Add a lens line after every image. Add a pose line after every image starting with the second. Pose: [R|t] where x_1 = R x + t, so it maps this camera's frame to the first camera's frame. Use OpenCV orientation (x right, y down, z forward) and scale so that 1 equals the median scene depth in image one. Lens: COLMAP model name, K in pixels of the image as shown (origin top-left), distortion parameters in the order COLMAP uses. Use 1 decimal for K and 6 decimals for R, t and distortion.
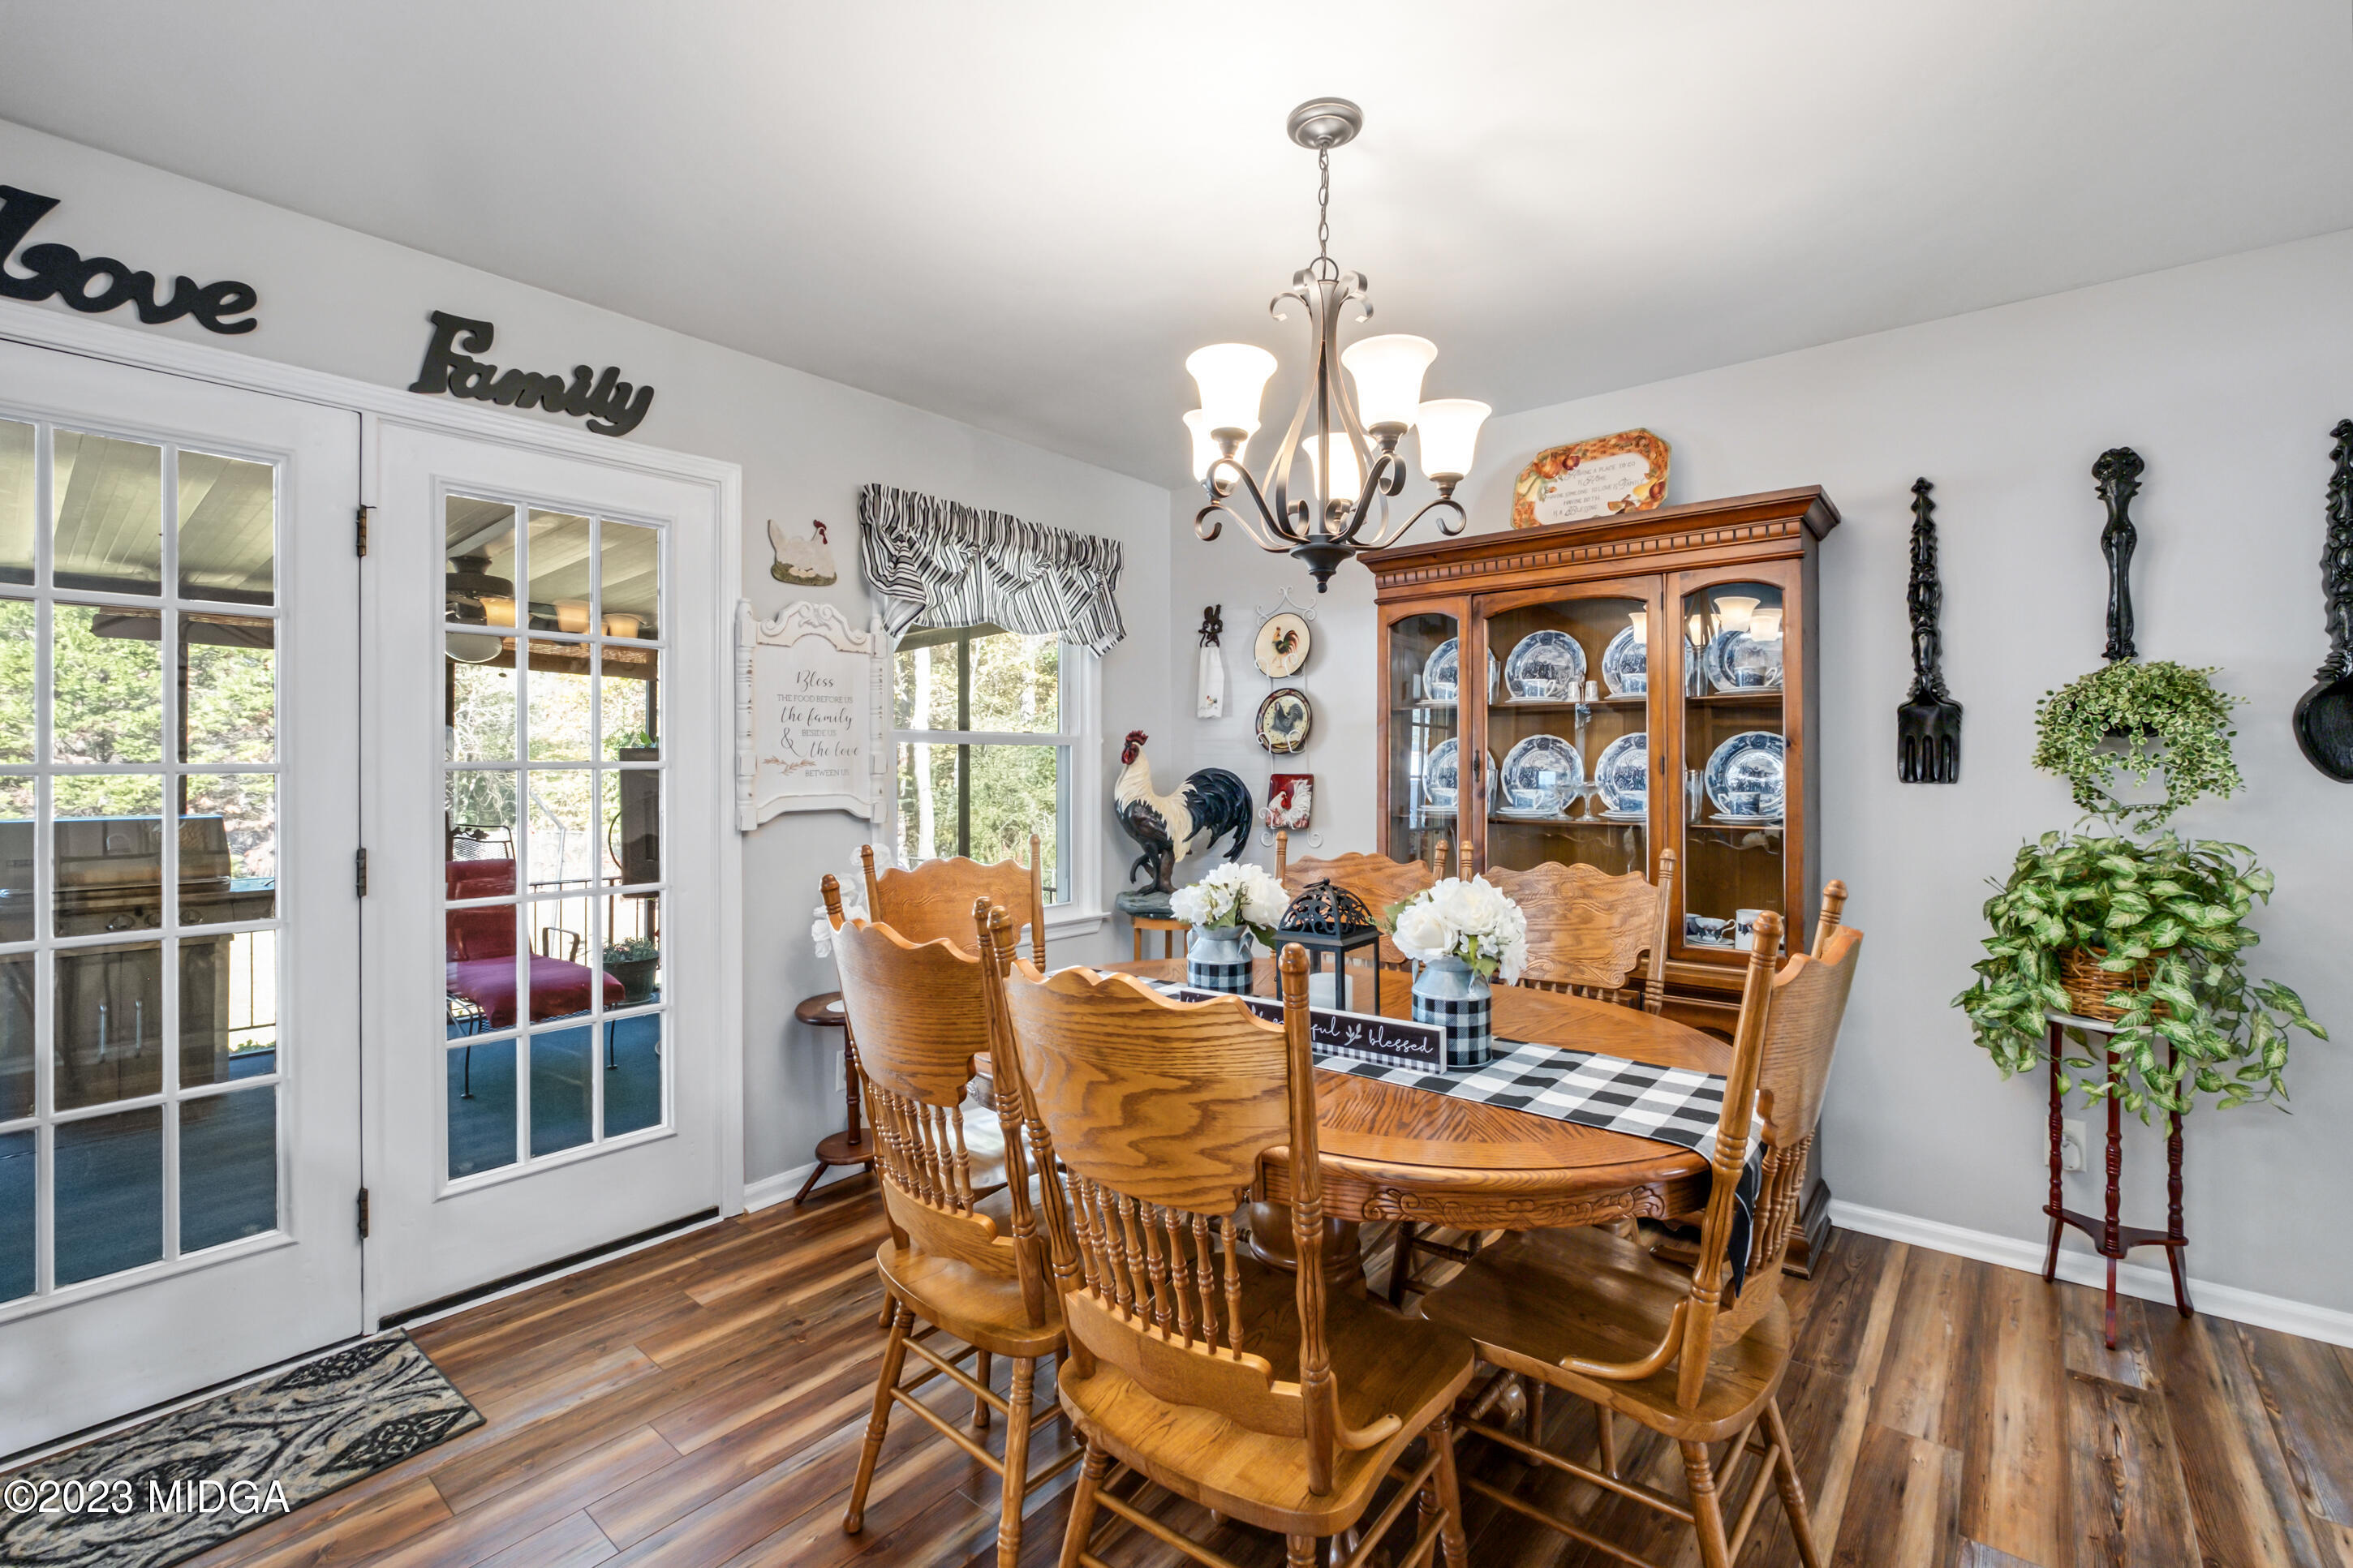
lens RADIAL K [[1014.1, 0, 1166.9], [0, 1014.1, 765.3], [0, 0, 1]] dist [-0.008977, 0.000673]
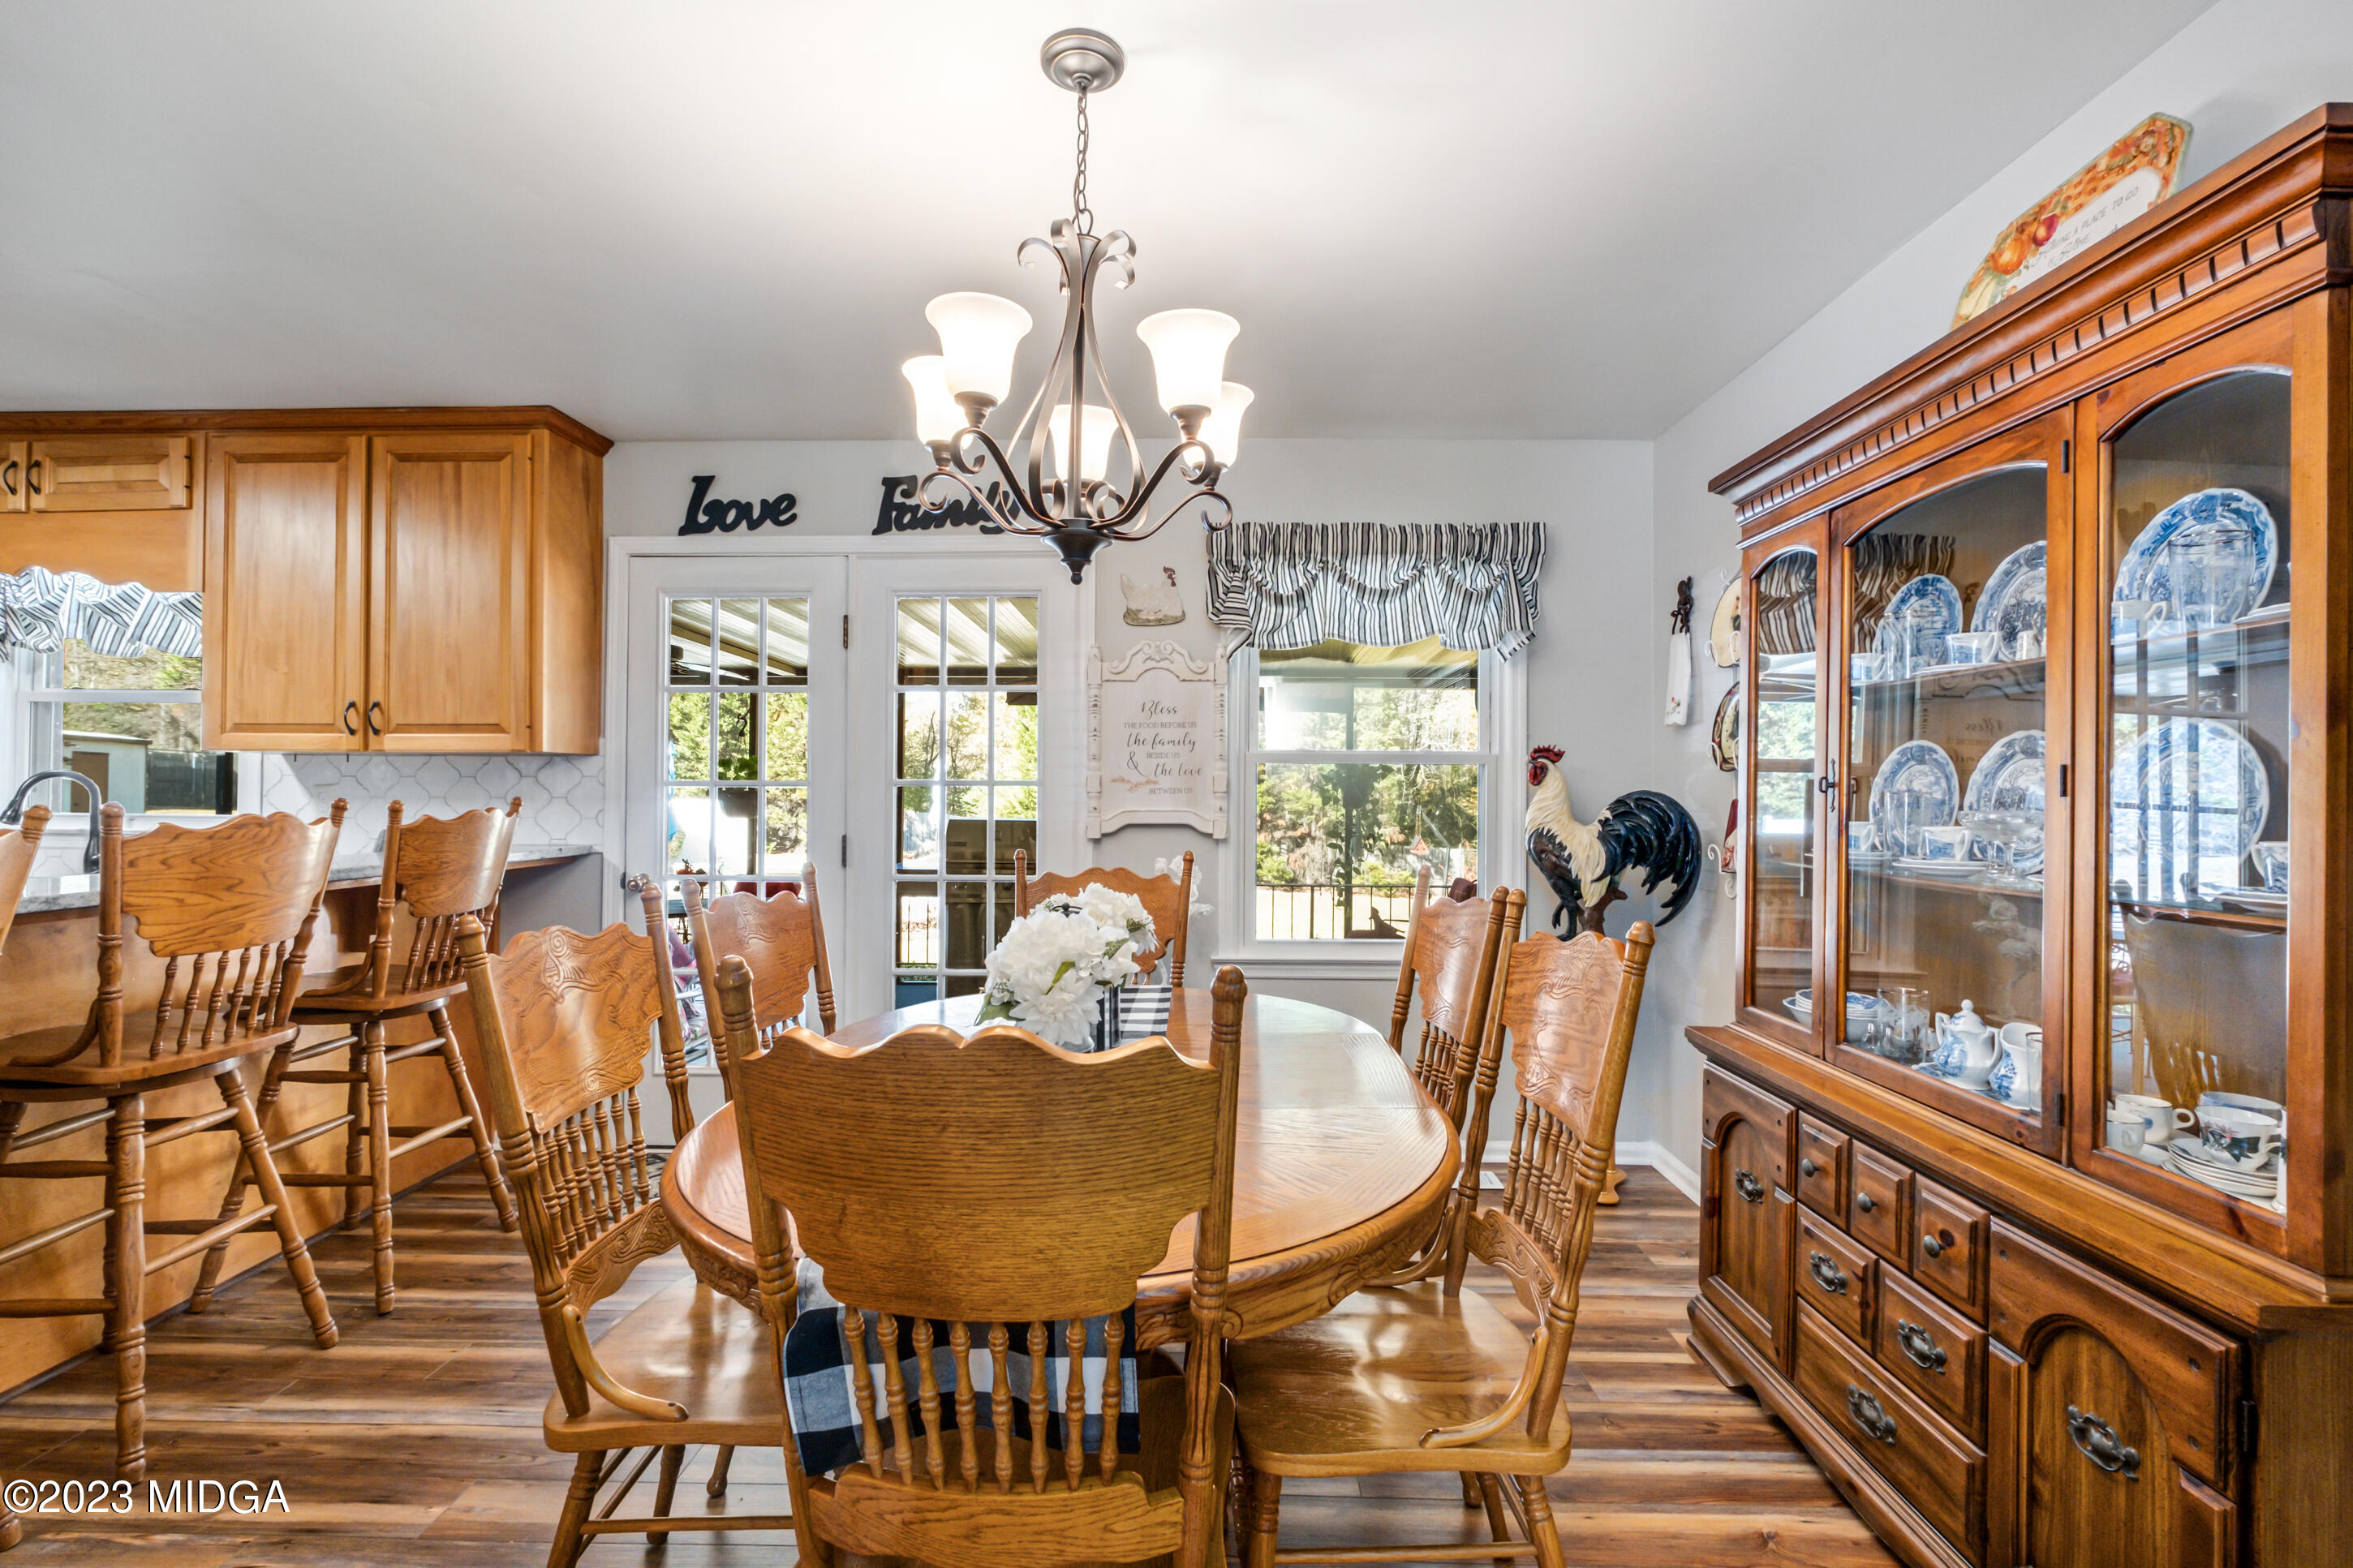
lens RADIAL K [[1014.1, 0, 1191.6], [0, 1014.1, 788.6], [0, 0, 1]] dist [-0.008977, 0.000673]
pose [[0.631324, 0.002970, -0.775514, 0.551310], [-0.007038, 0.999973, -0.001900, 0.006896], [0.775487, 0.006658, 0.631328, 0.311800]]
